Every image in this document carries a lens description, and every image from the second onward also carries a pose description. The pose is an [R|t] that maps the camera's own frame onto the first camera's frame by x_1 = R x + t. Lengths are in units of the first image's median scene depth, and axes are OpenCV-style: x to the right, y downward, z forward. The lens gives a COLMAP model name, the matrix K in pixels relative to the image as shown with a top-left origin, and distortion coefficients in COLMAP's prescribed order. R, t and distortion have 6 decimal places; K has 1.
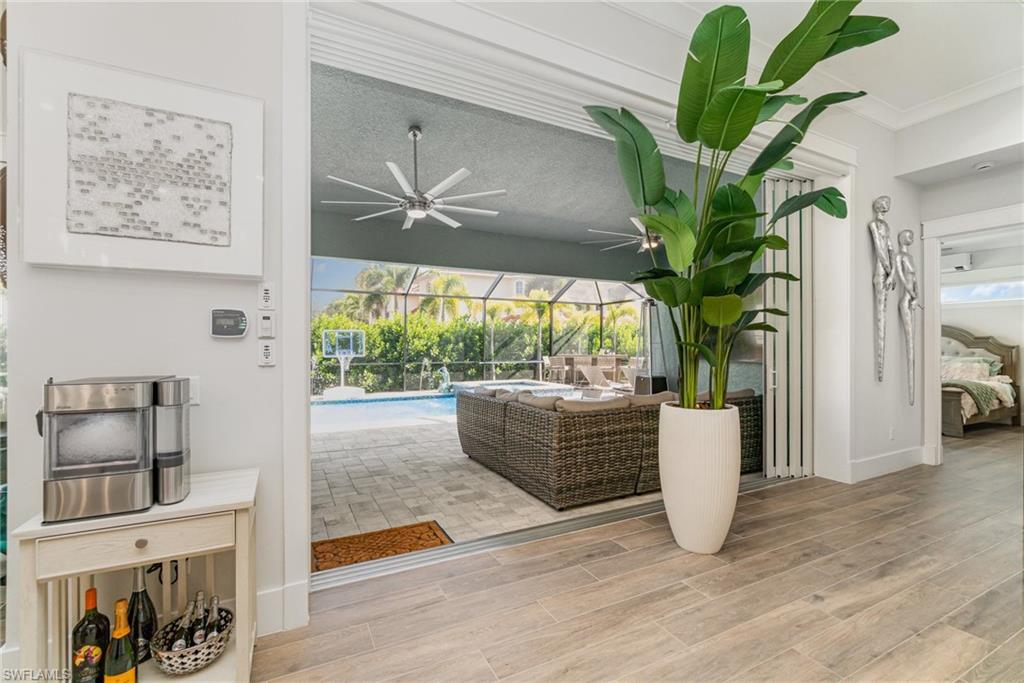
lens RADIAL K [[444.3, 0, 501.2], [0, 444.3, 342.1], [0, 0, 1]] dist [-0.007443, 0.002980]
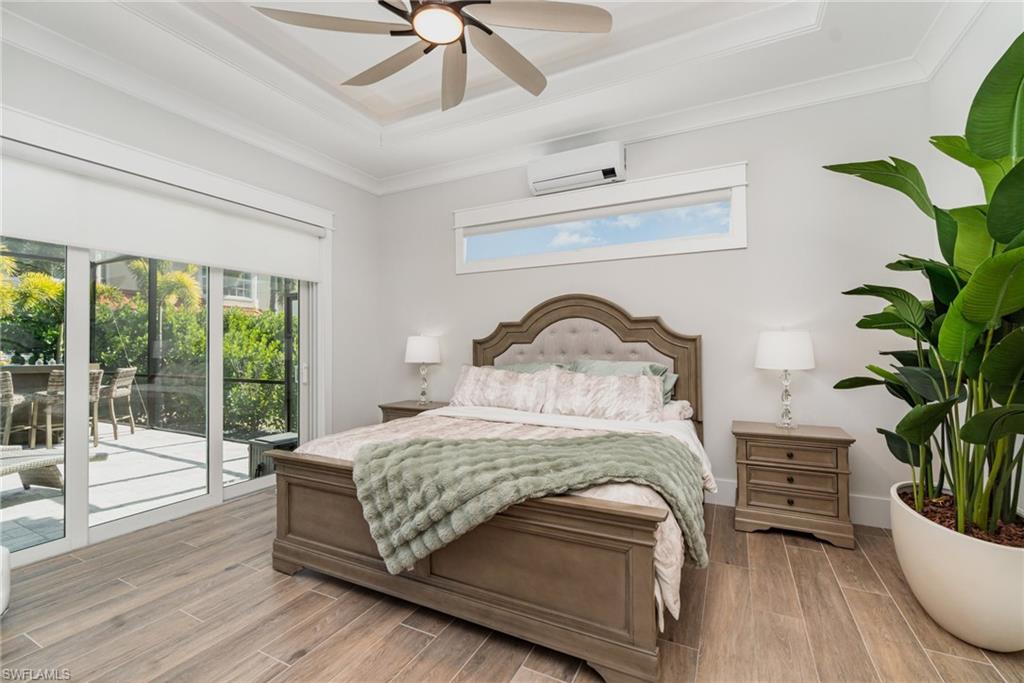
lens RADIAL K [[444.3, 0, 511.4], [0, 444.3, 345.8], [0, 0, 1]] dist [-0.007443, 0.002980]
pose [[0.800879, 0.004078, 0.598812, 0.694008], [0.003011, 0.999937, -0.010836, 0.021775], [-0.598819, 0.010481, 0.800816, 0.709803]]
